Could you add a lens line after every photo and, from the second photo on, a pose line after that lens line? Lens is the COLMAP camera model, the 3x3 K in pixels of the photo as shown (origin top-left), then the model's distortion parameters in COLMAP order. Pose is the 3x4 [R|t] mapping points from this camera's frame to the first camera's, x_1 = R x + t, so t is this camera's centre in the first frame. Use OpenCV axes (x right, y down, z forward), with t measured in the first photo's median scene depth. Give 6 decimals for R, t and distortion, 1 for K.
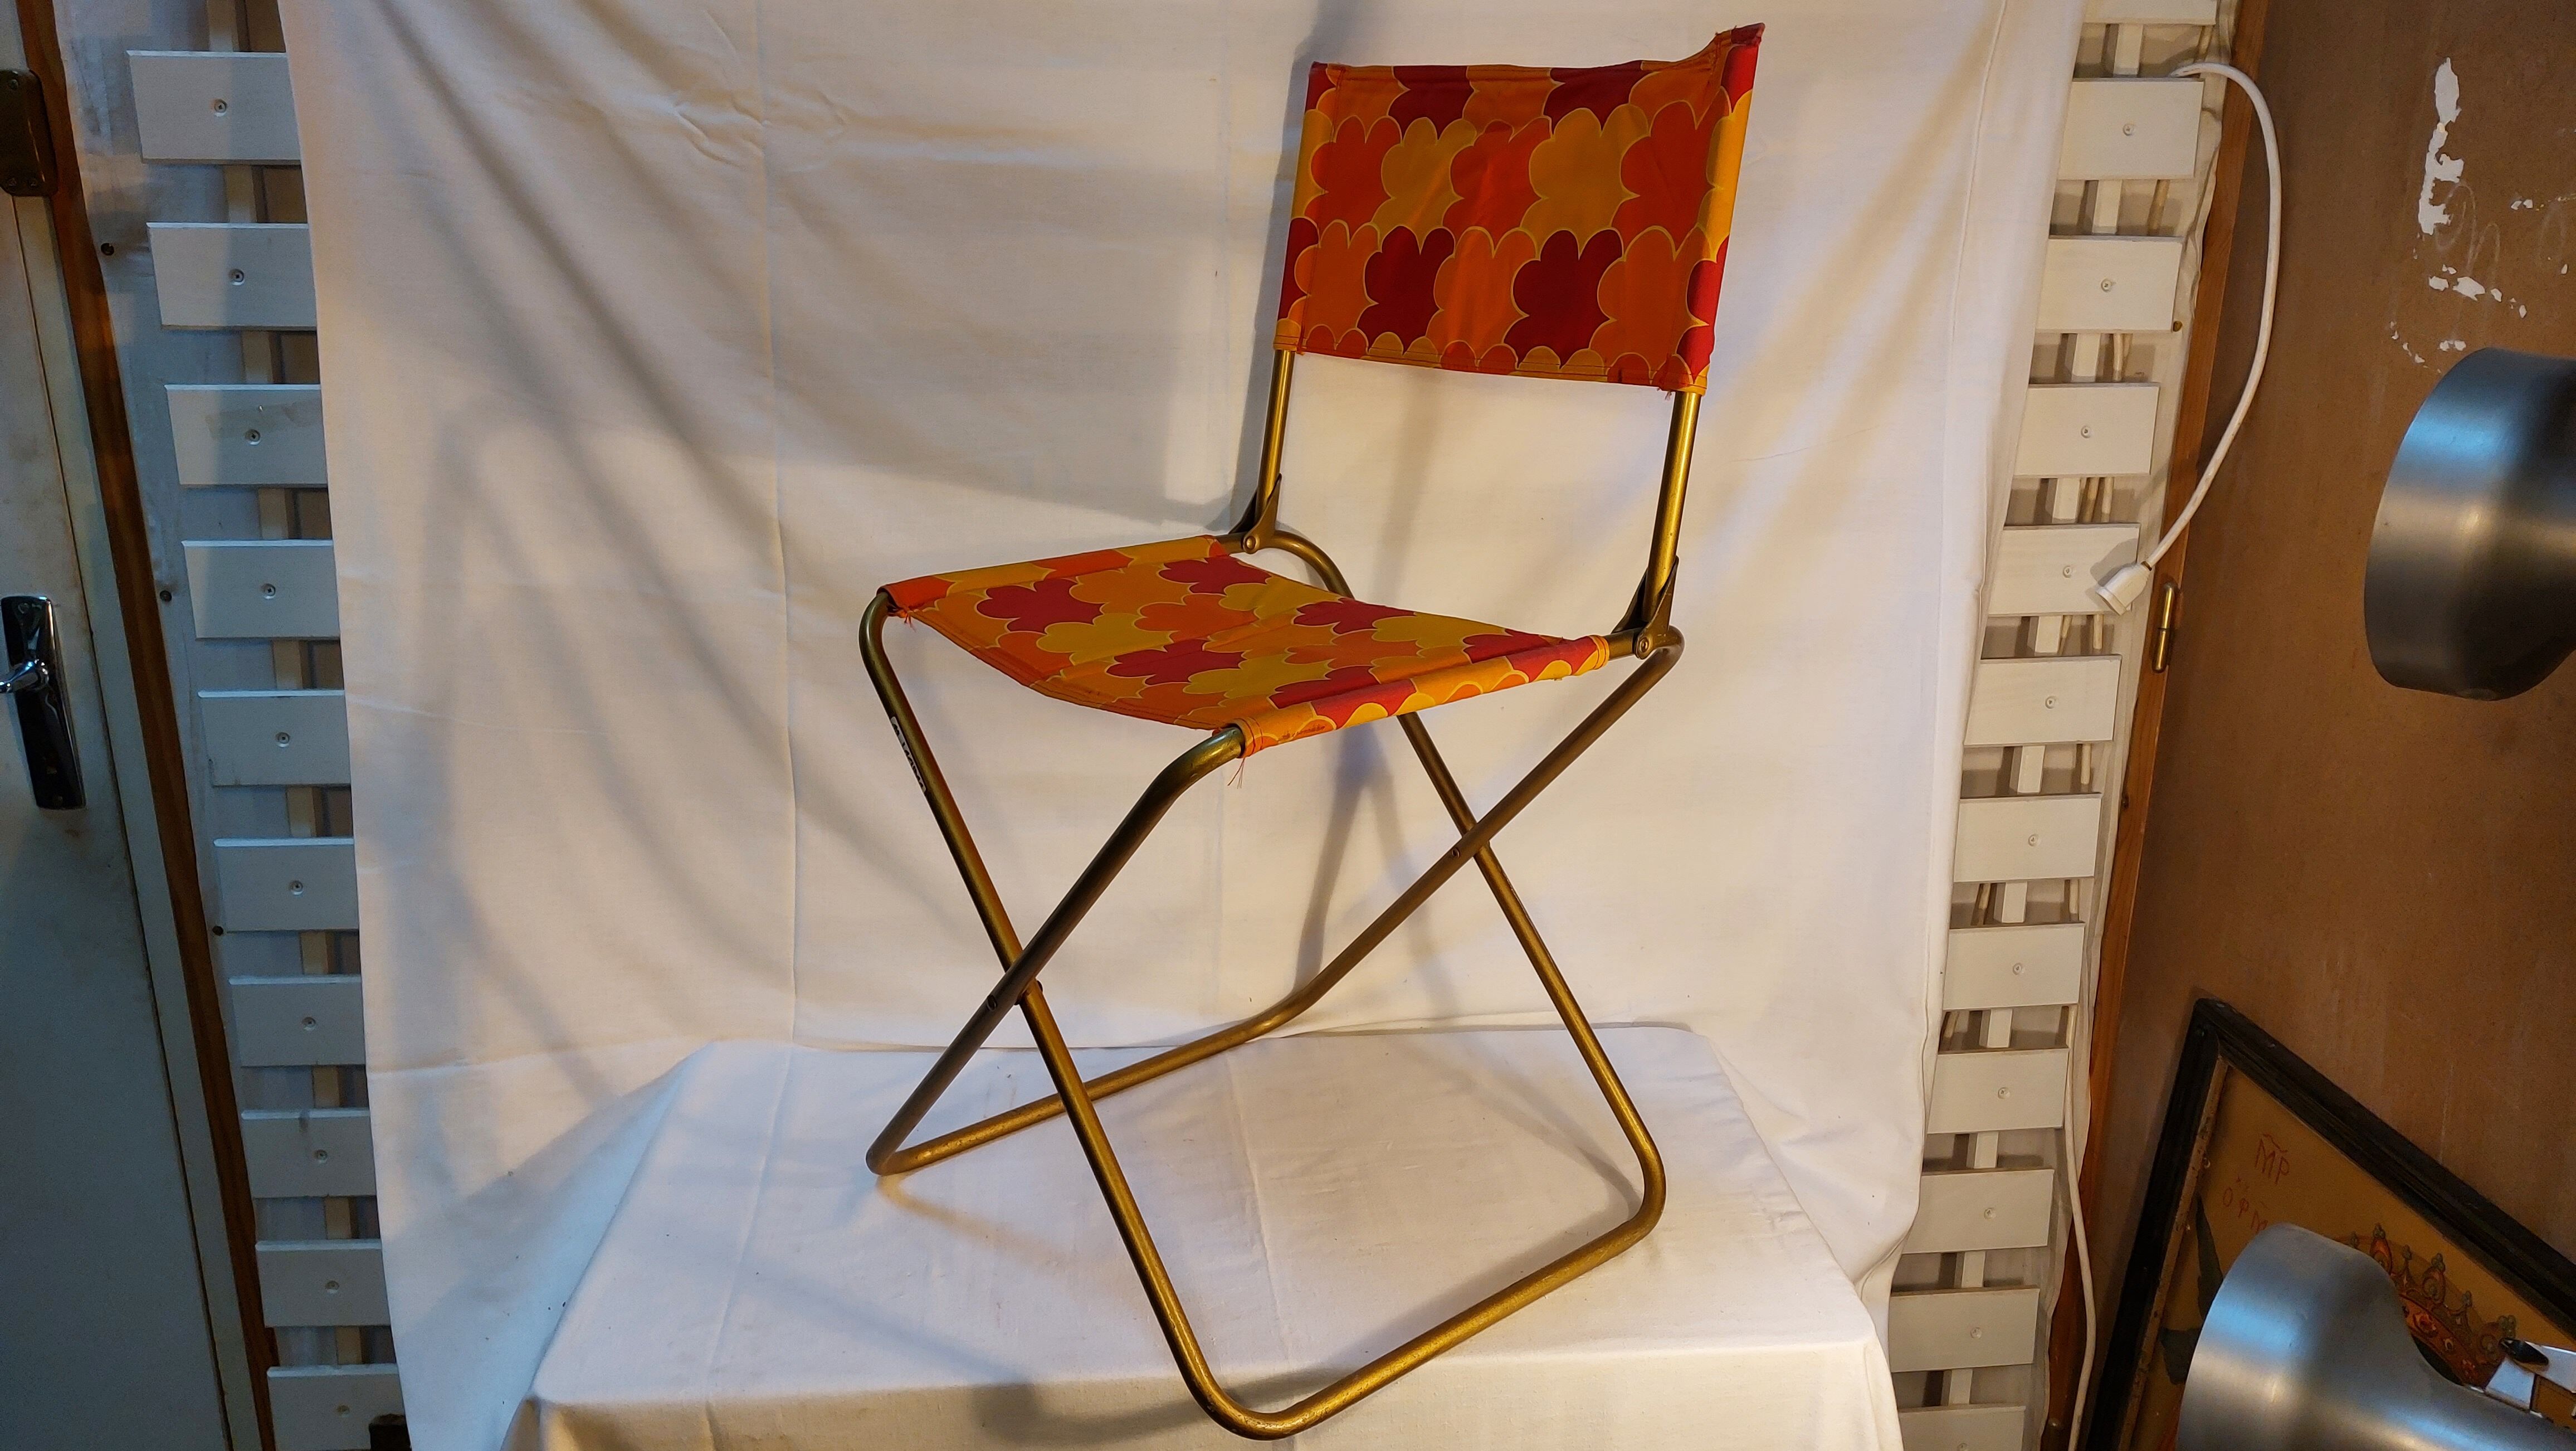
lens RADIAL K [[1810.5, 0, 1302.8], [0, 1810.5, 712.6], [0, 0, 1]] dist [0.046938, -0.039358]
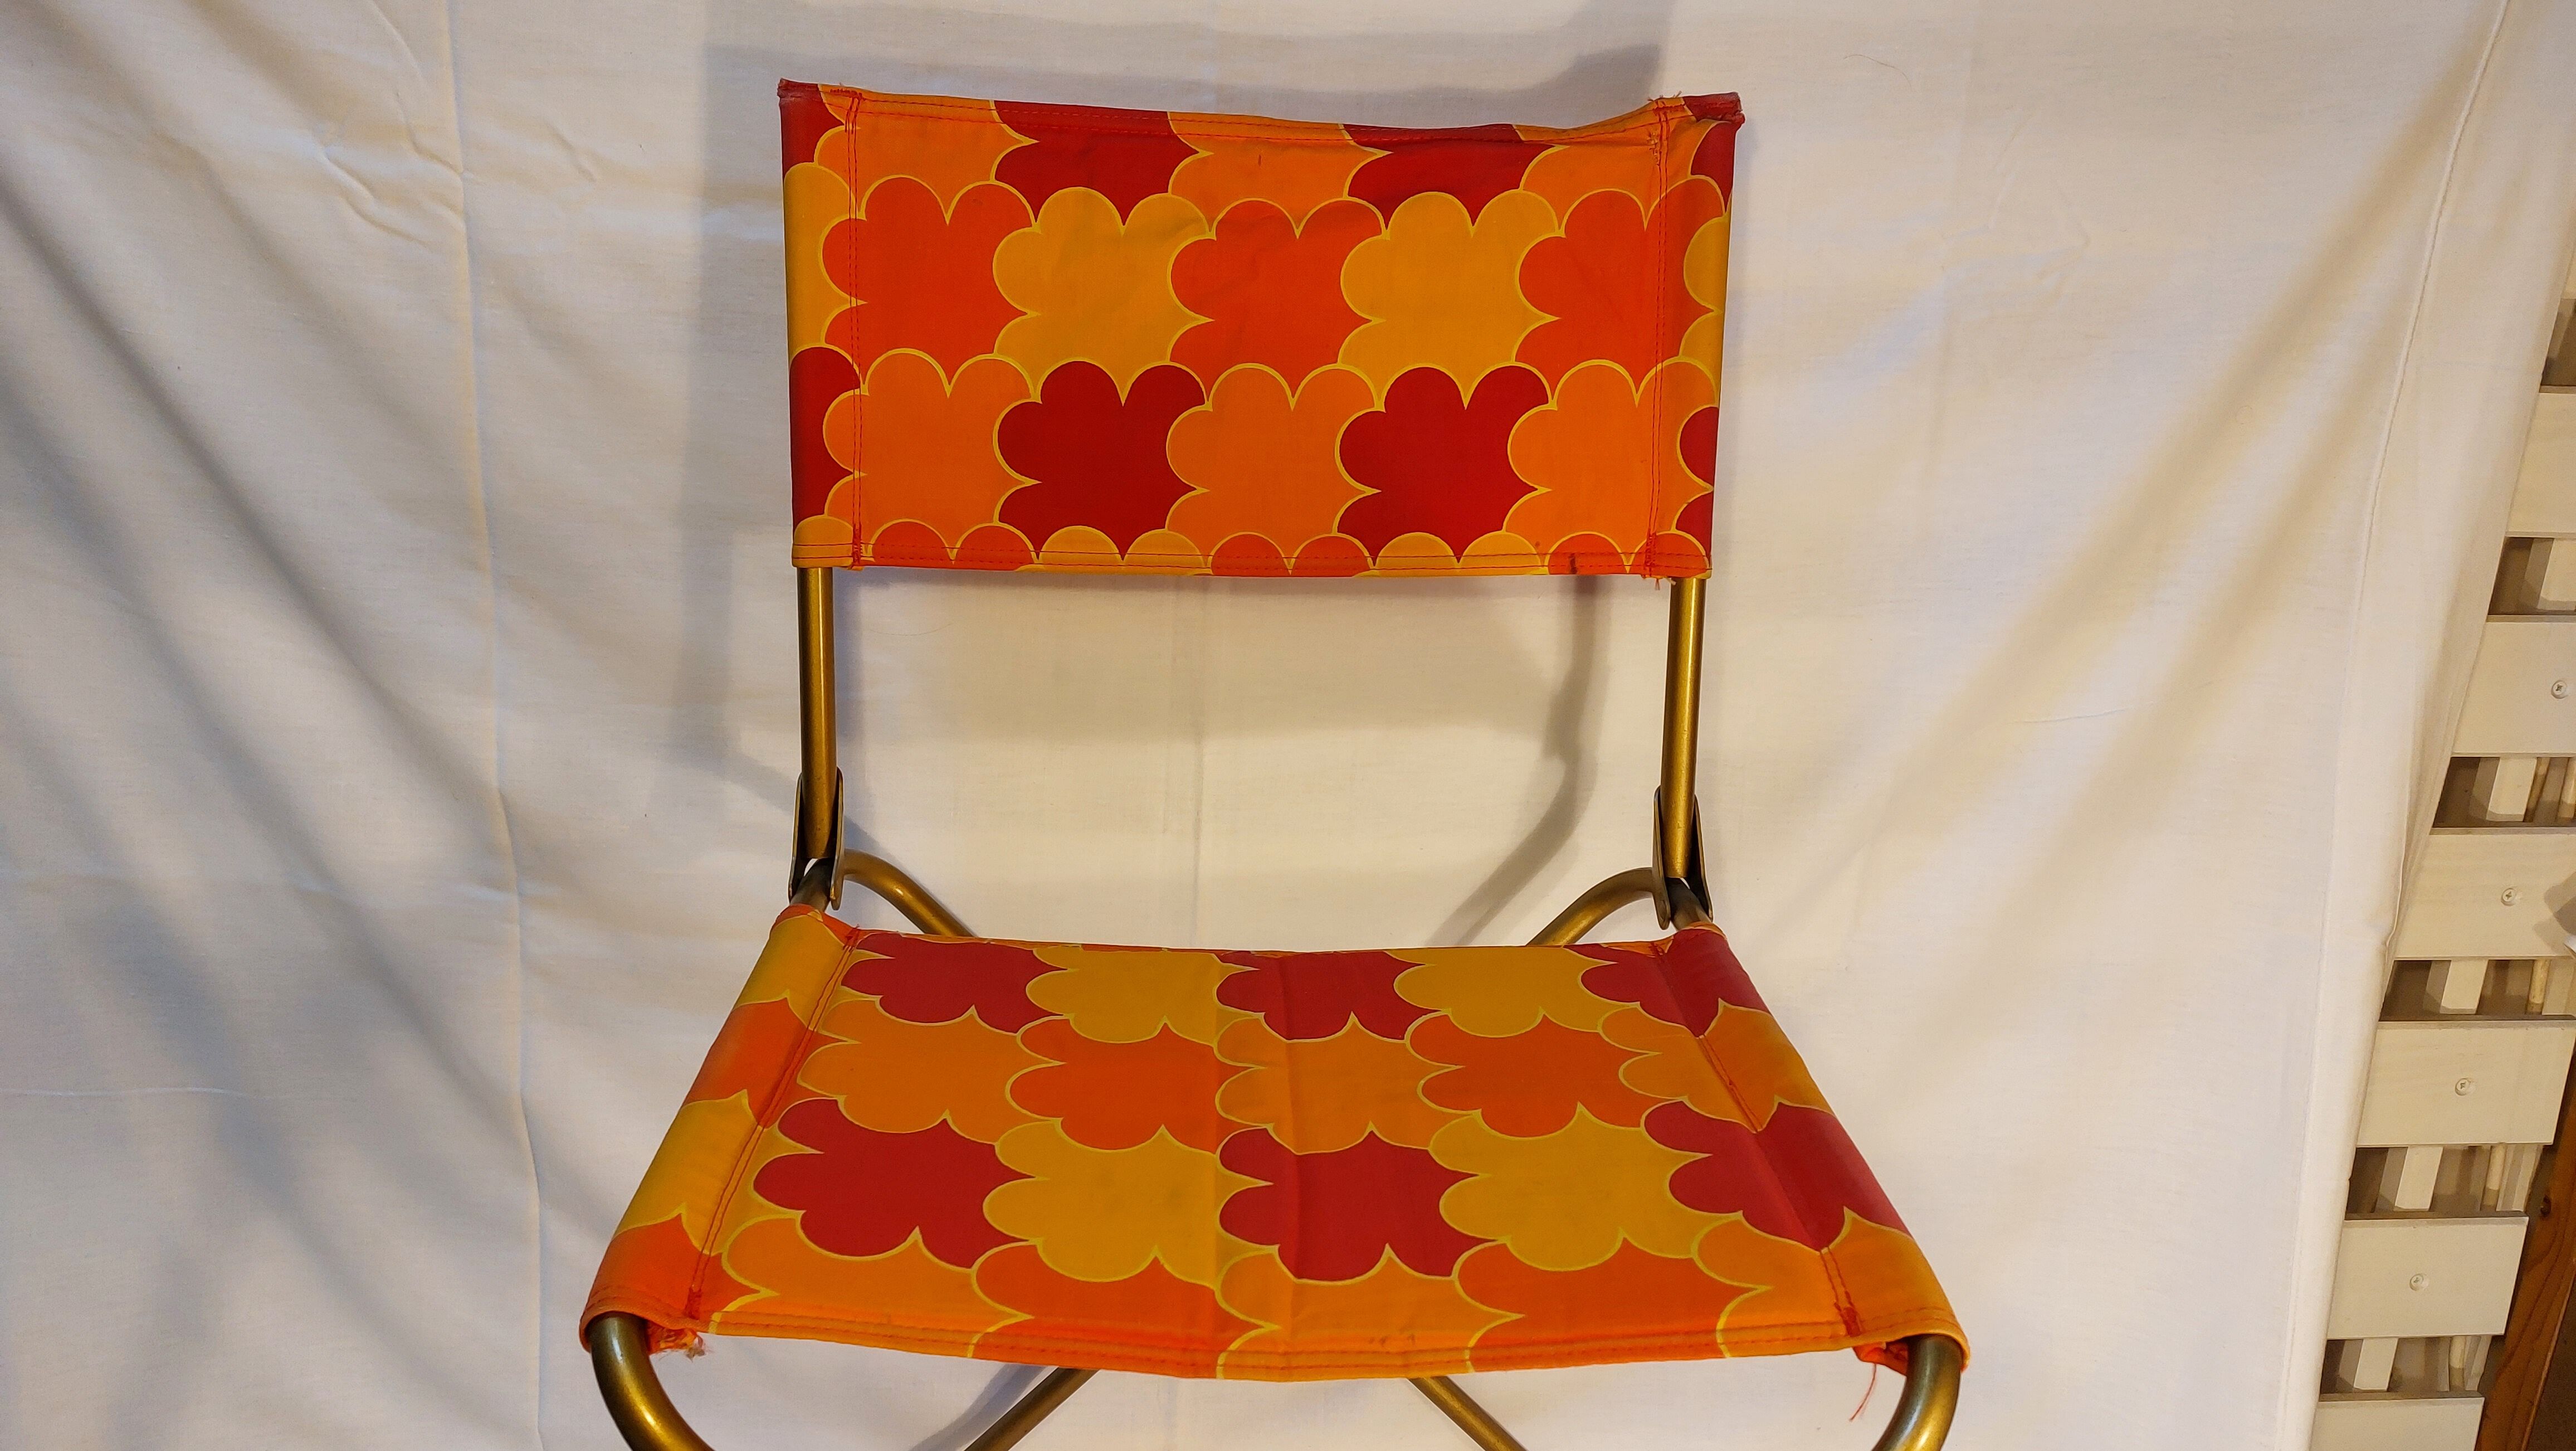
lens RADIAL K [[1810.5, 0, 1298.8], [0, 1810.5, 716.0], [0, 0, 1]] dist [0.046938, -0.039358]
pose [[0.998486, 0.034950, -0.042482, 0.019101], [-0.033495, 0.998844, 0.034488, -0.156477], [0.043638, -0.033013, 0.998502, 0.353623]]
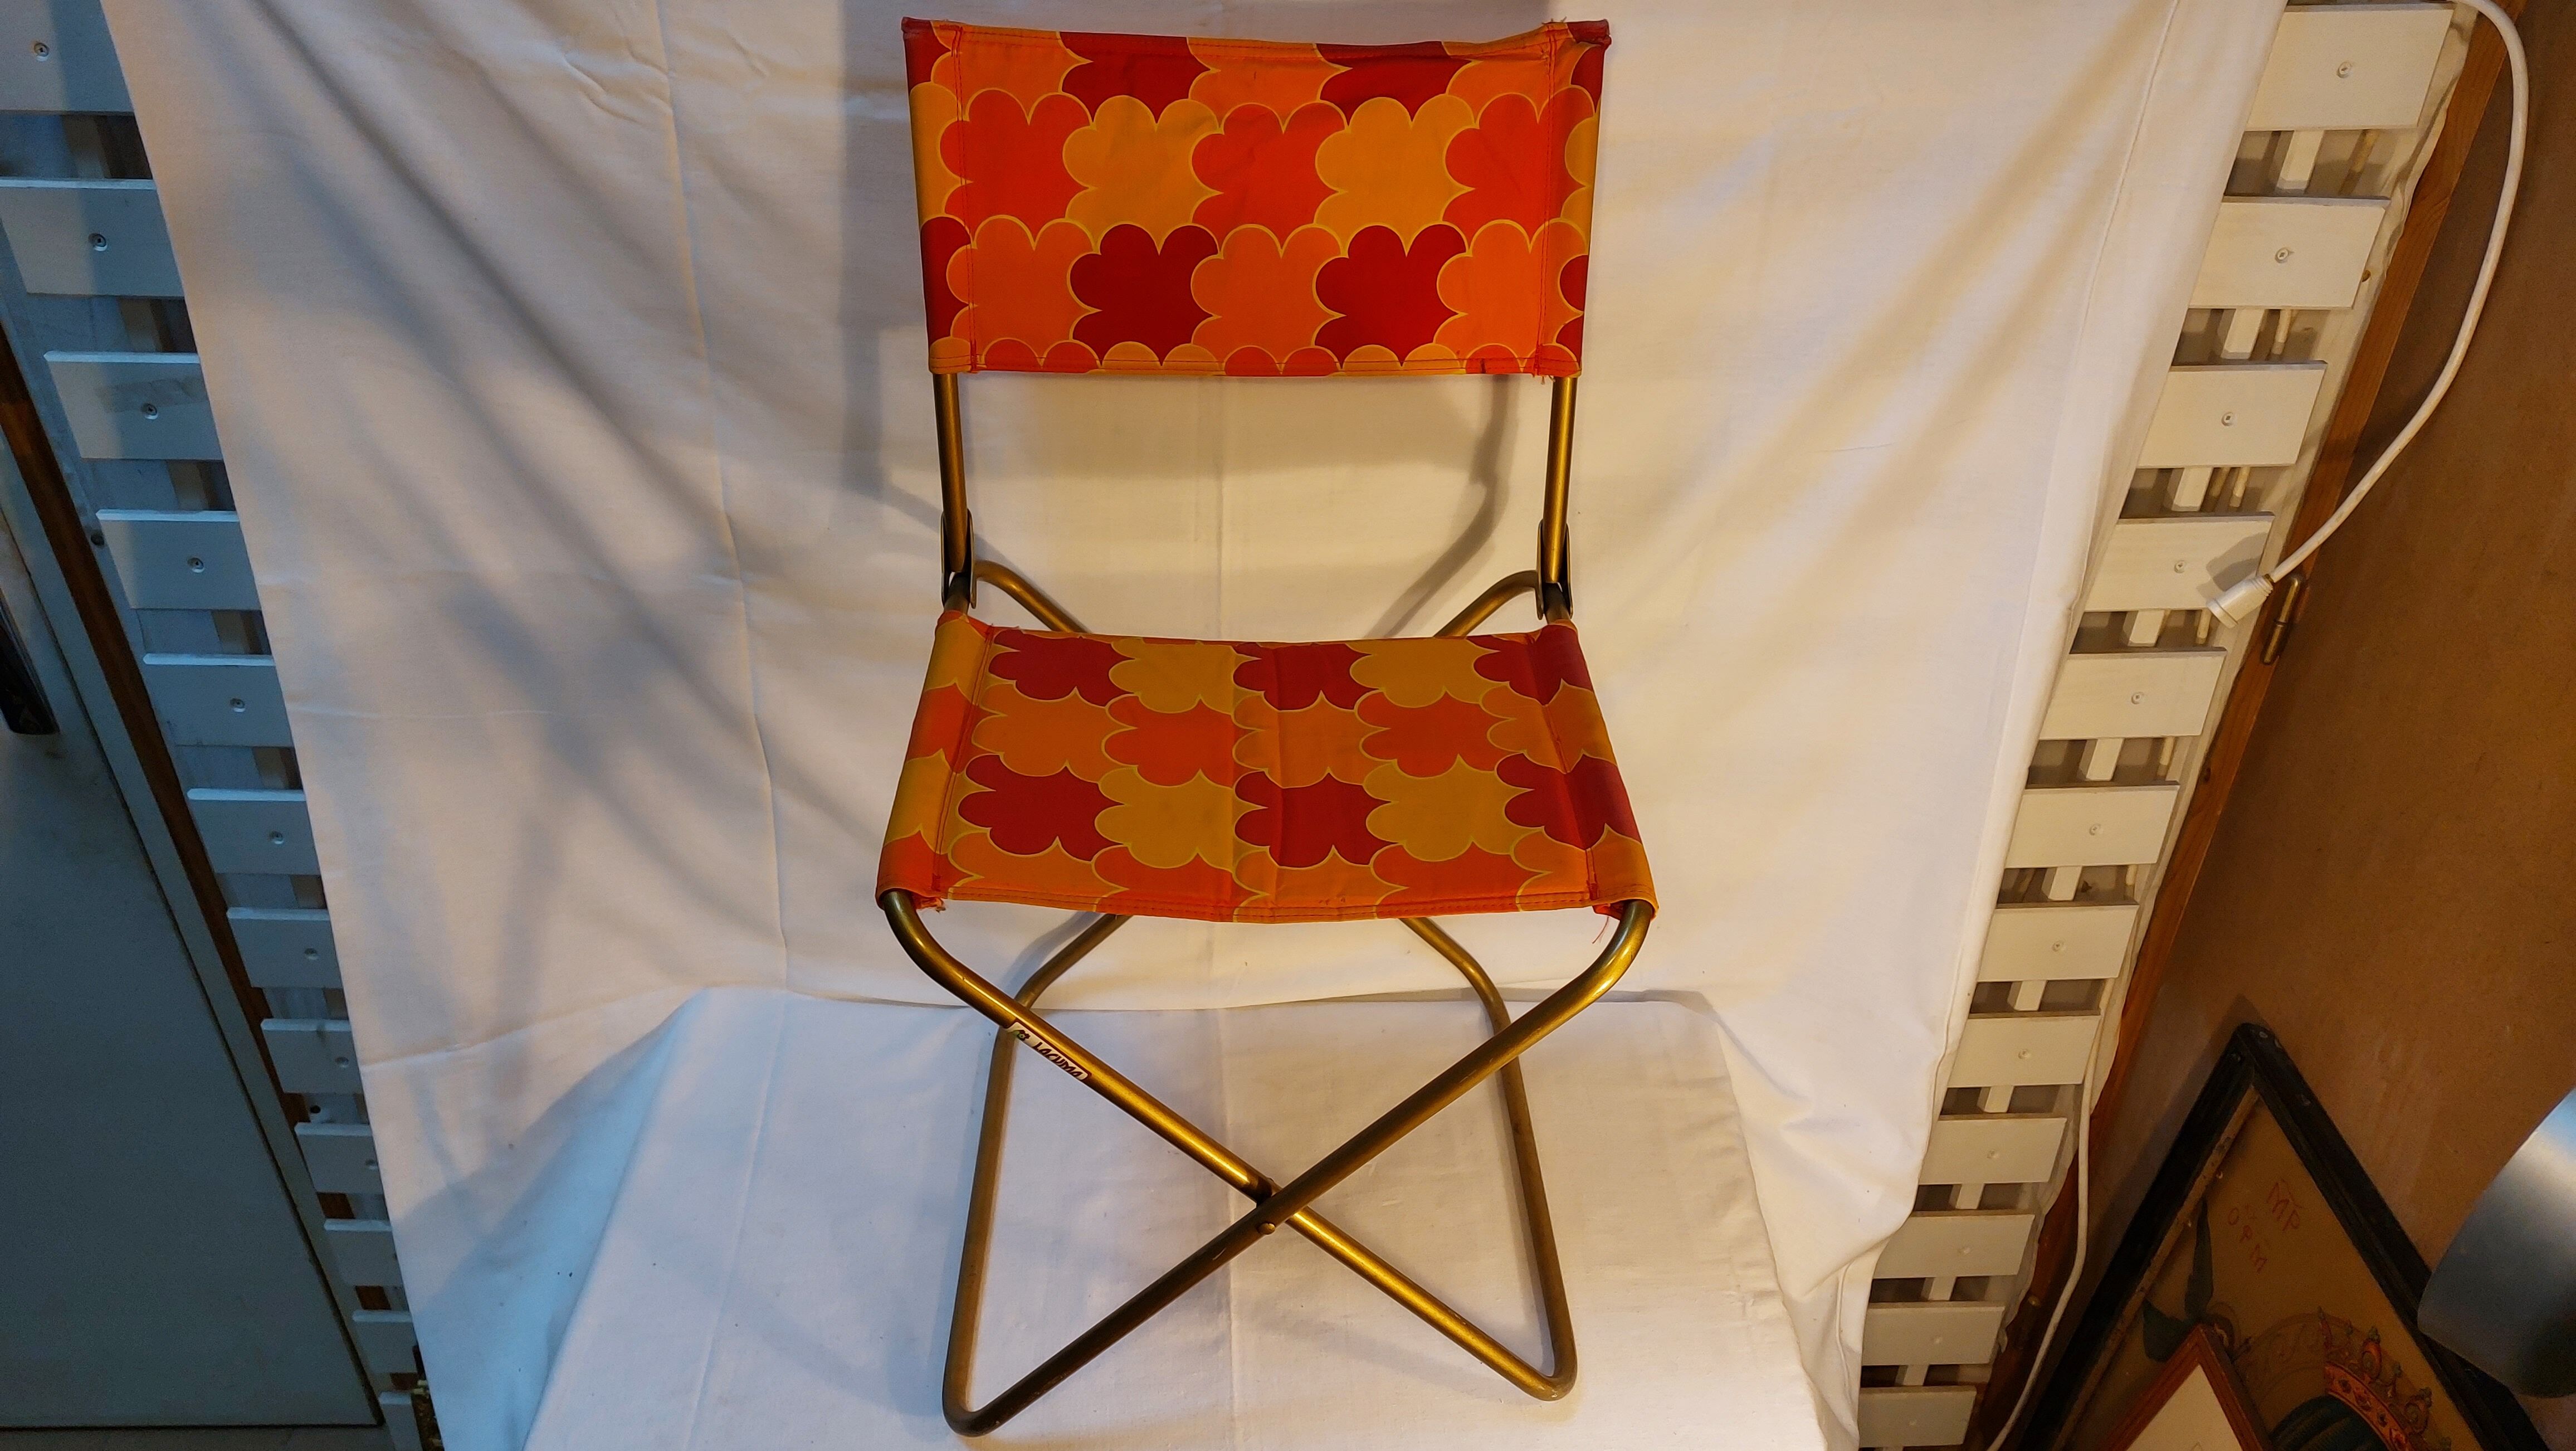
lens RADIAL K [[1810.5, 0, 1297.6], [0, 1810.5, 707.6], [0, 0, 1]] dist [0.046938, -0.039358]
pose [[0.997736, 0.042615, -0.052020, 0.045487], [-0.024939, 0.952889, 0.302293, -0.281787], [0.062452, -0.300312, 0.951794, 0.119006]]
